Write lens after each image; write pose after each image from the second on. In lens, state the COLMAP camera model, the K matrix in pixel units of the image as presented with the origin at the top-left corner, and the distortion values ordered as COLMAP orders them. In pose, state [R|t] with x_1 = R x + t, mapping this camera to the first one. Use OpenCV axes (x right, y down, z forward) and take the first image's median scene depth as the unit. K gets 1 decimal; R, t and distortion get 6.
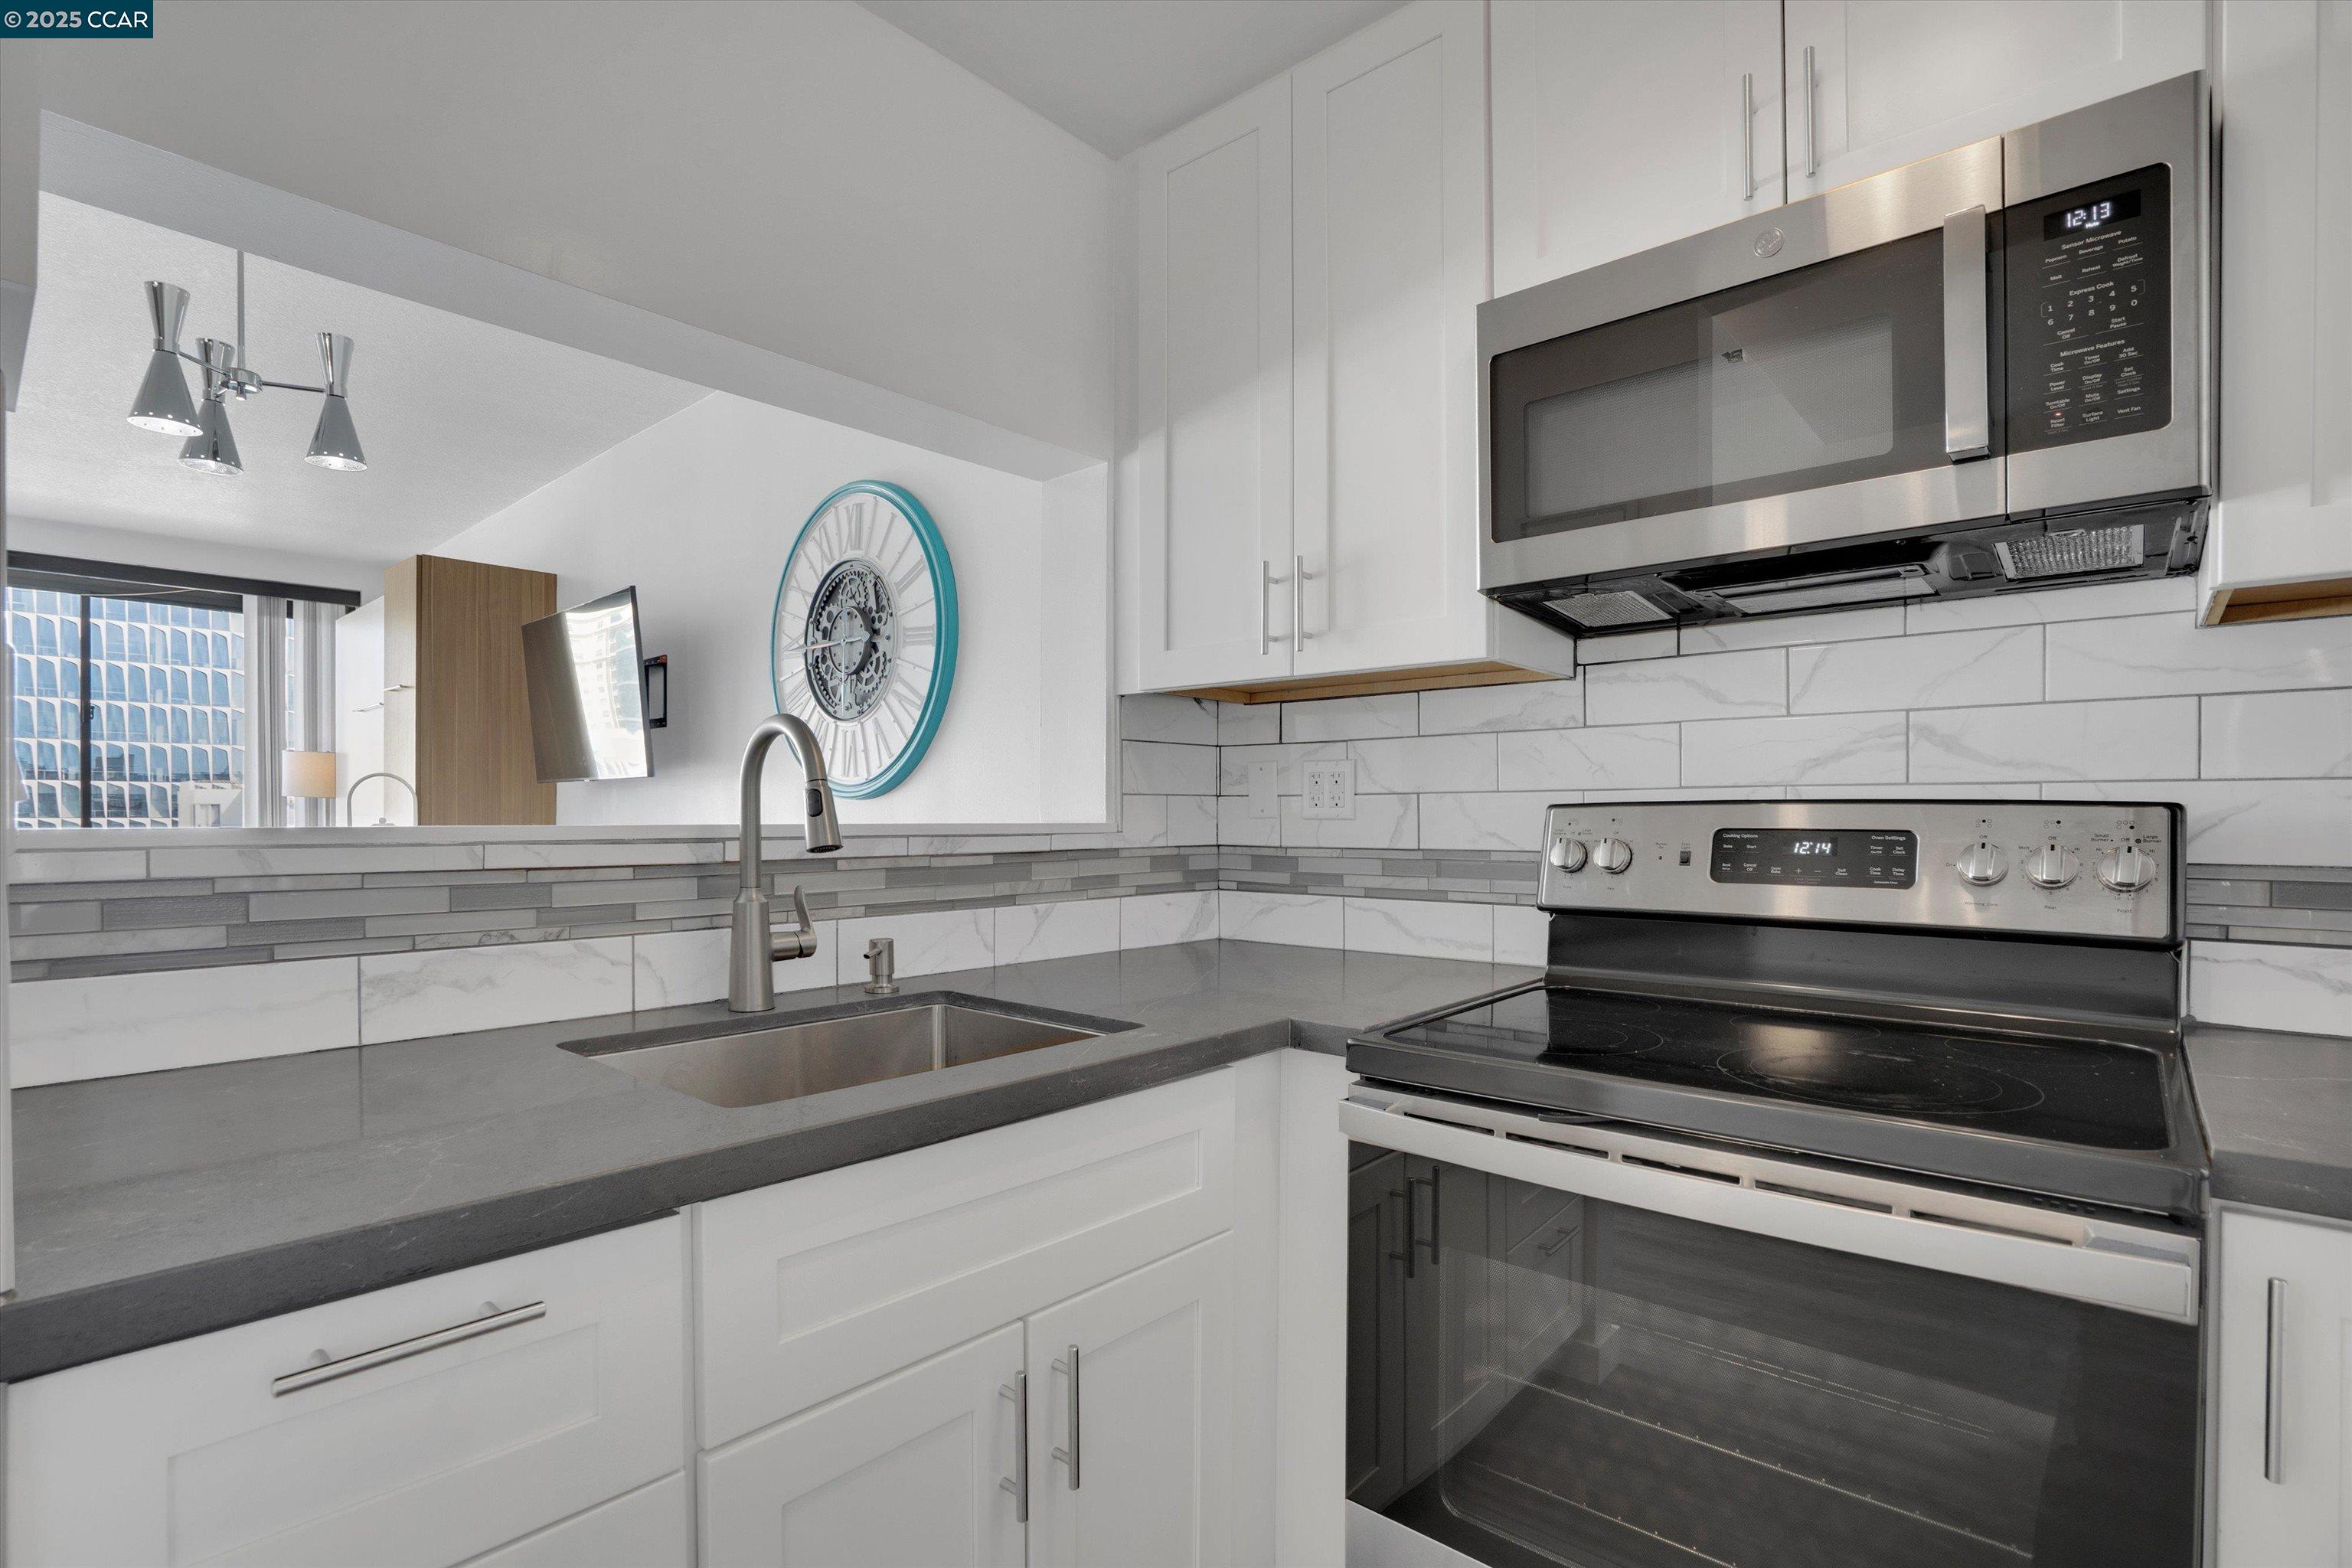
lens RADIAL K [[1110.9, 0, 1161.9], [0, 1110.9, 821.8], [0, 0, 1]] dist [-0.050693, 0.023810]
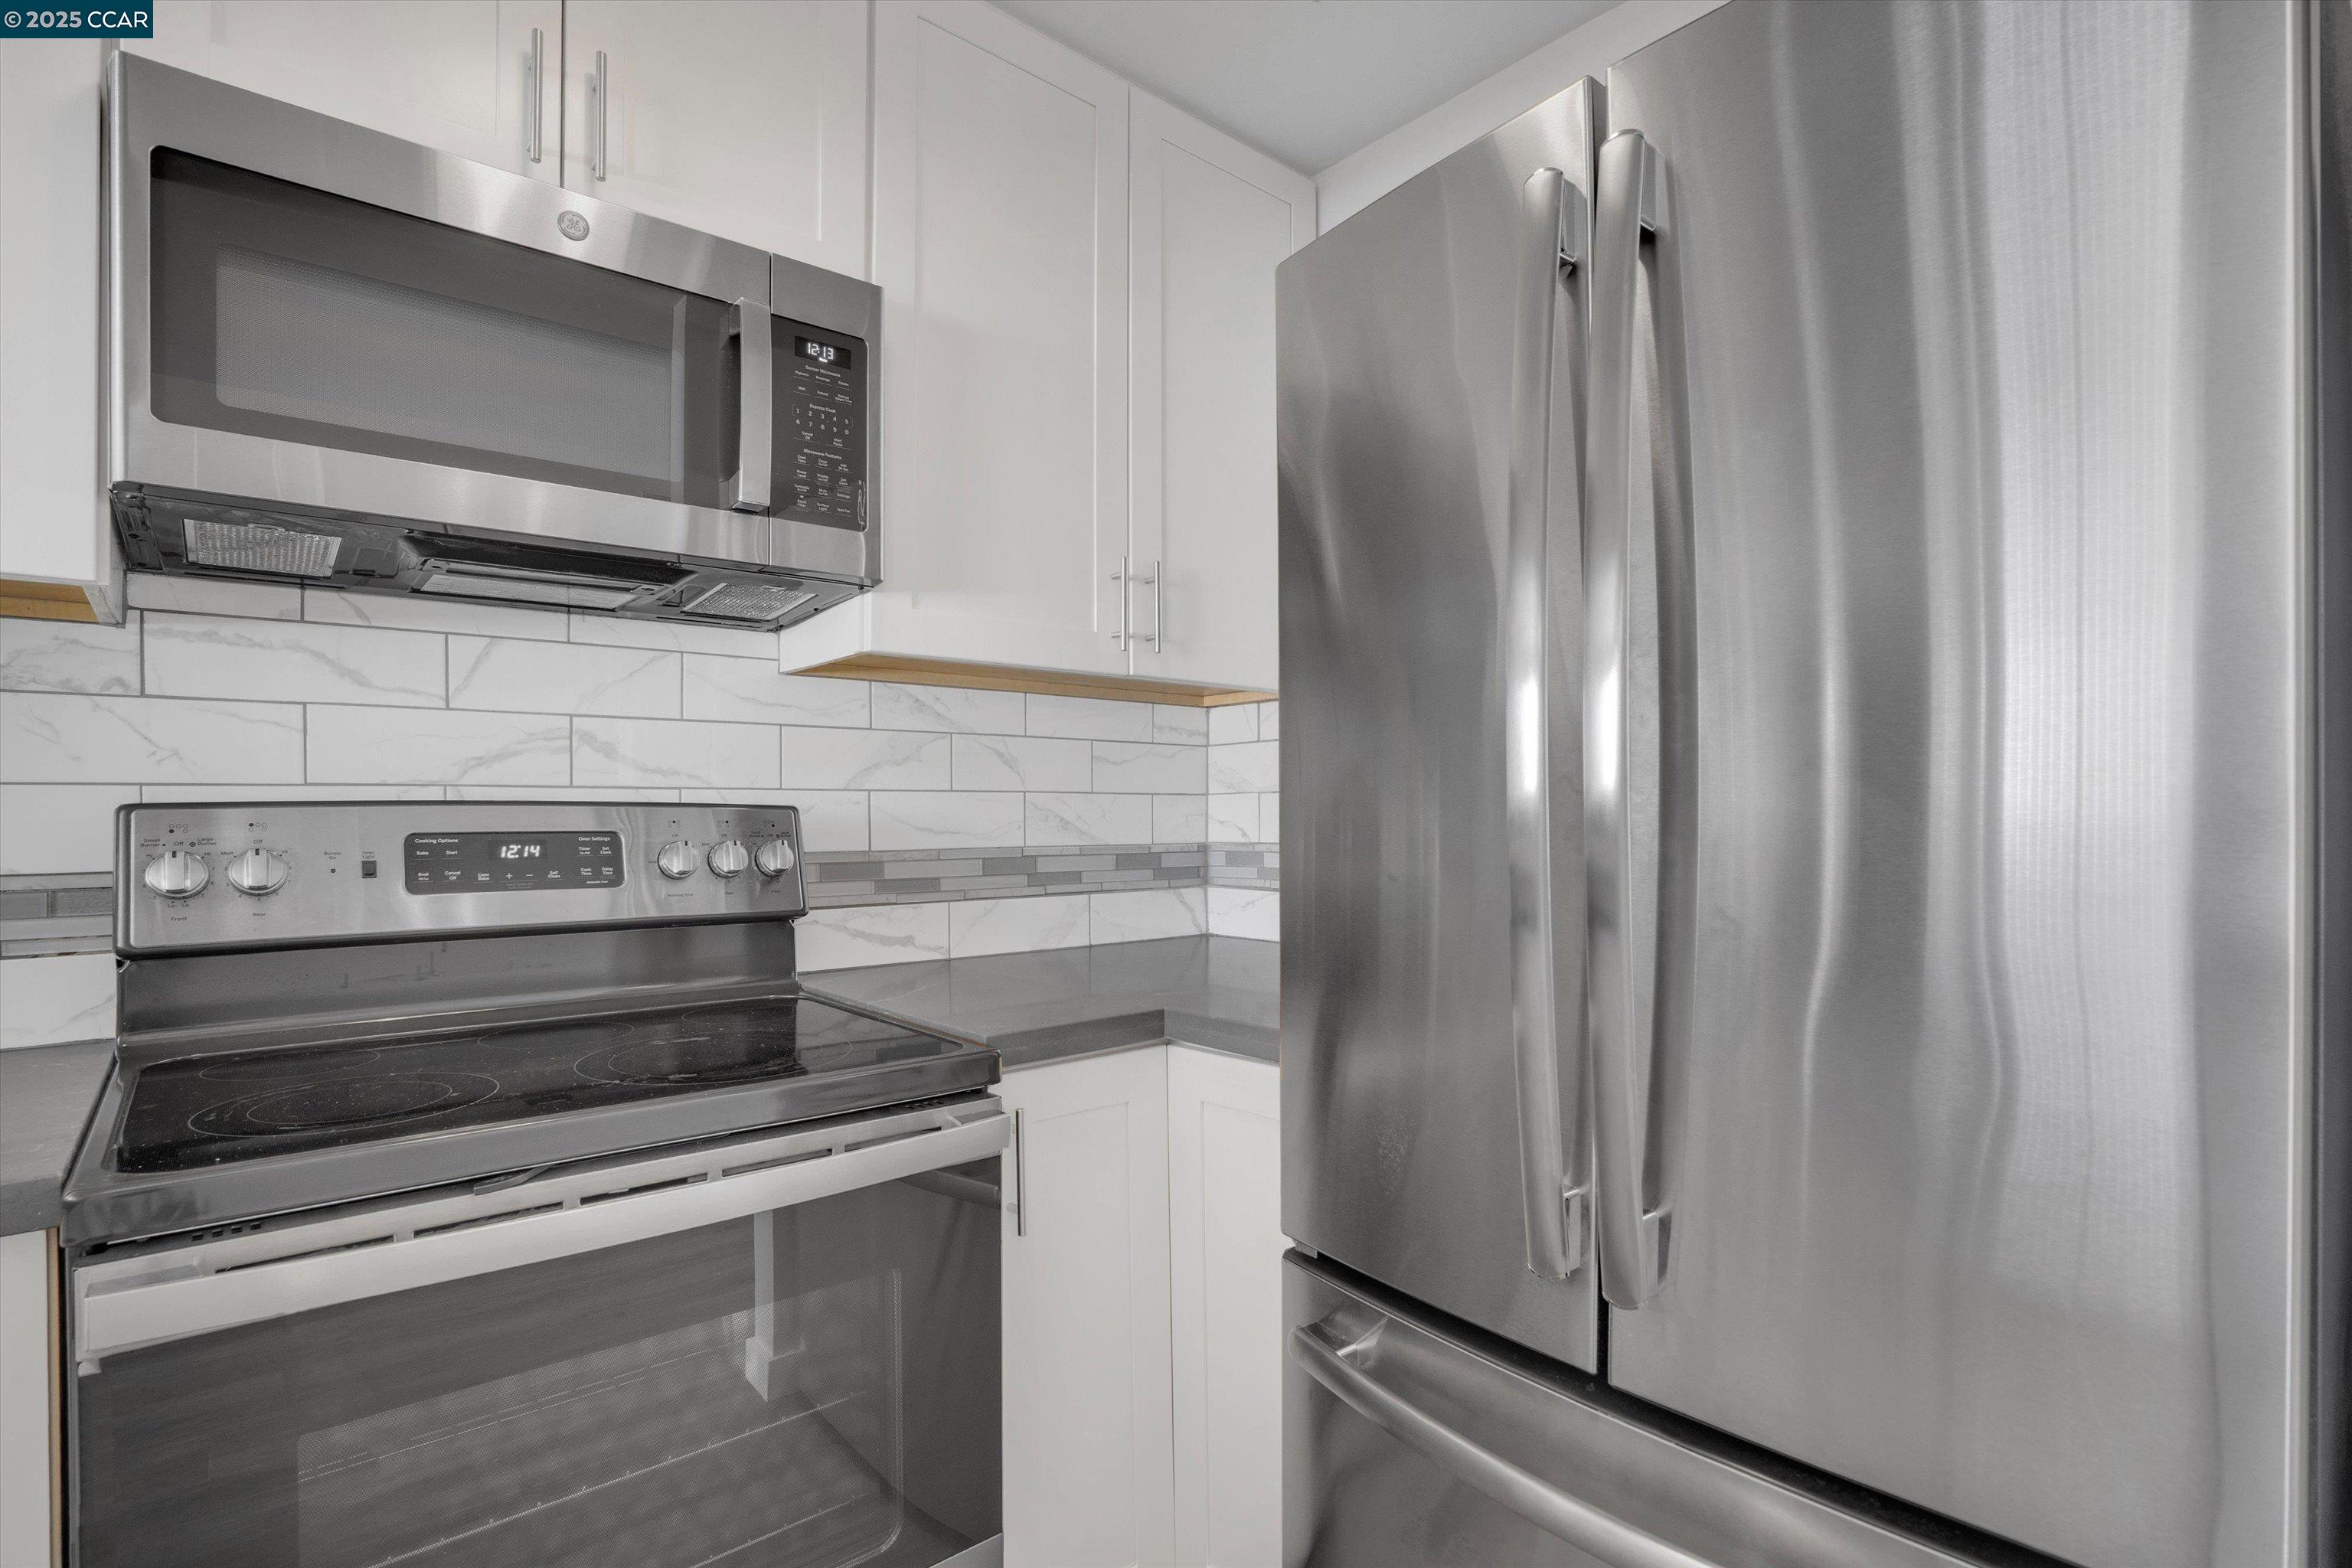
lens RADIAL K [[1154.7, 0, 1208.0], [0, 1154.7, 810.2], [0, 0, 1]] dist [-0.051451, 0.026300]
pose [[0.118760, 0.002857, 0.992919, -0.294278], [0.011166, 0.999929, -0.004213, -0.001083], [-0.992860, 0.011588, 0.118719, 0.257106]]
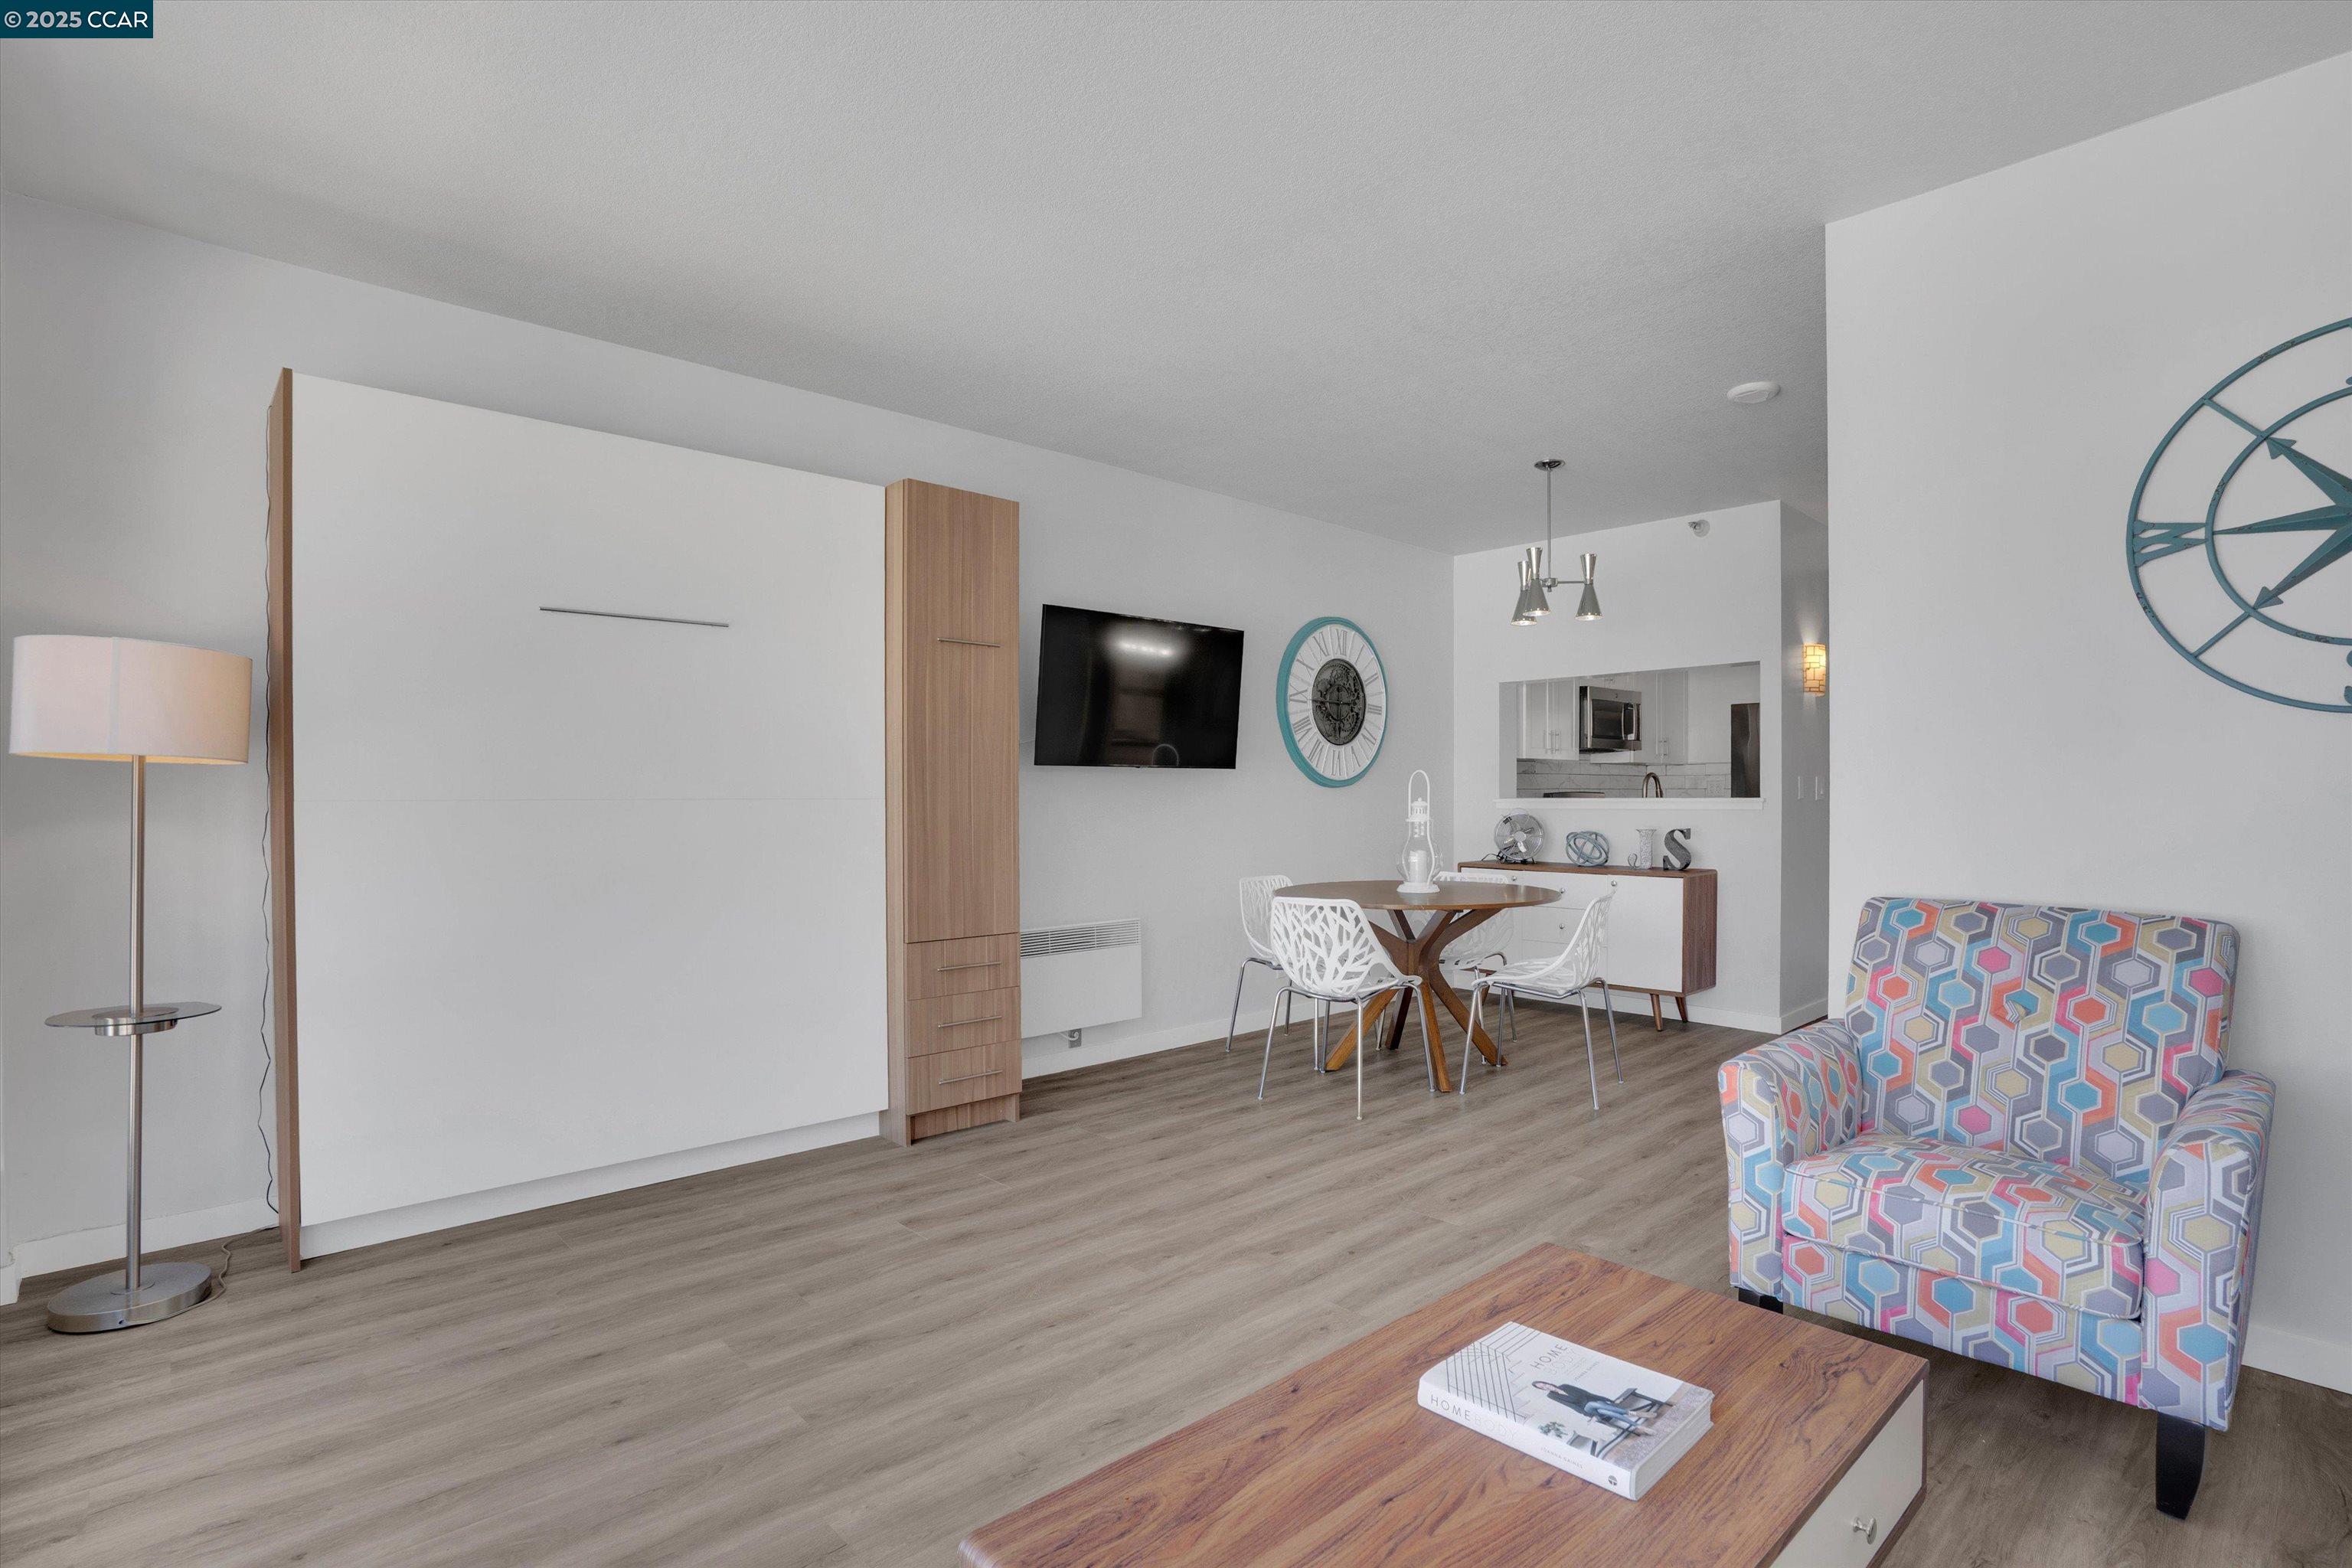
lens RADIAL K [[1127.3, 0, 1138.2], [0, 1127.3, 793.5], [0, 0, 1]] dist [-0.051505, 0.024133]
pose [[0.110180, 0.002535, 0.993908, -4.559770], [0.009364, 0.999950, -0.003588, -0.013020], [-0.993868, 0.009702, 0.110151, 2.328862]]
